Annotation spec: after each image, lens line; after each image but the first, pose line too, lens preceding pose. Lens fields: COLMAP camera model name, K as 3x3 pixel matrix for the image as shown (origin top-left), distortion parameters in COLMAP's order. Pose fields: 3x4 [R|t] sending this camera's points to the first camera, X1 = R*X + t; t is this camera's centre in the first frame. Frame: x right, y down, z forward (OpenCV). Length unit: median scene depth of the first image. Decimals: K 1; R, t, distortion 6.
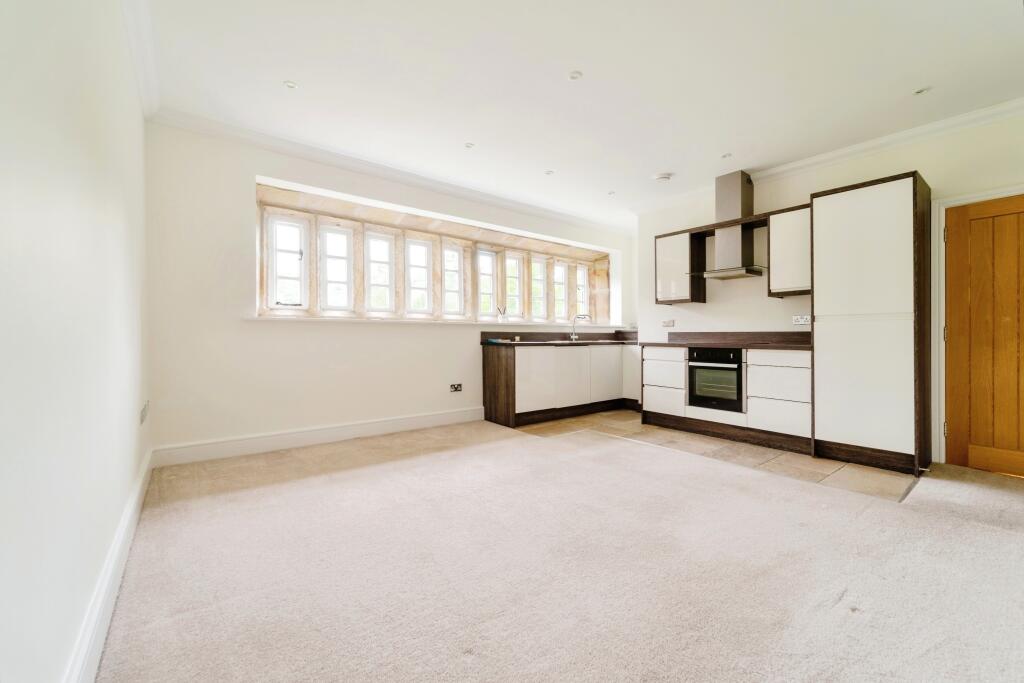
lens RADIAL K [[421.1, 0, 506.6], [0, 421.1, 336.7], [0, 0, 1]] dist [0.014403, 0.000226]
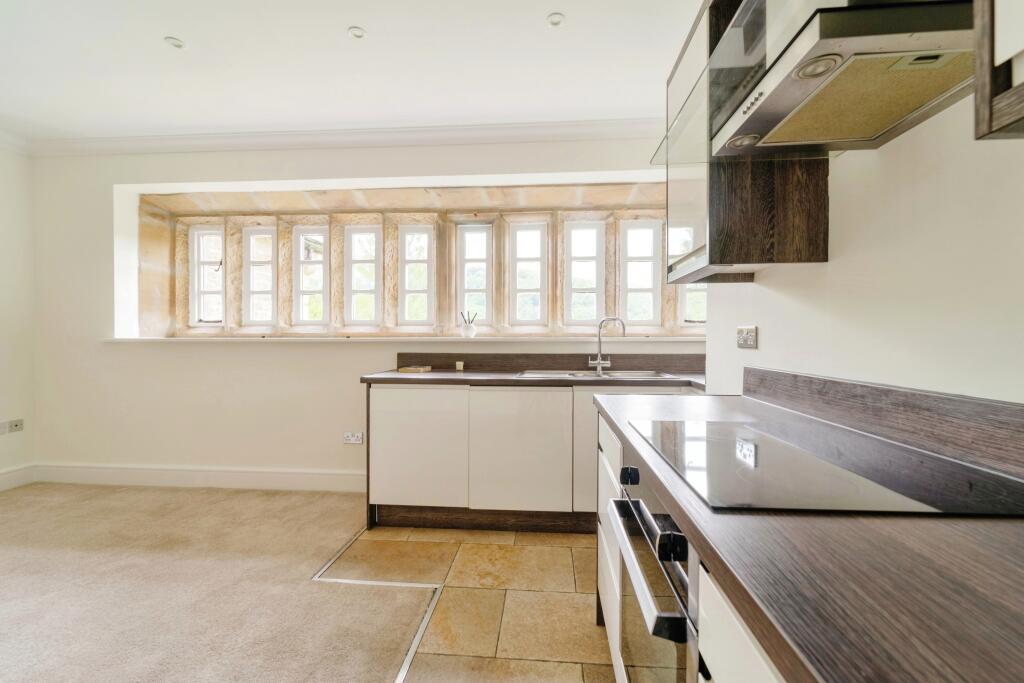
lens RADIAL K [[421.1, 0, 513.9], [0, 421.1, 342.7], [0, 0, 1]] dist [0.014403, 0.000226]
pose [[0.734126, 0.001694, -0.679011, 0.470439], [-0.001562, 0.999998, 0.000805, -0.026596], [0.679012, 0.000469, 0.734127, 0.628763]]
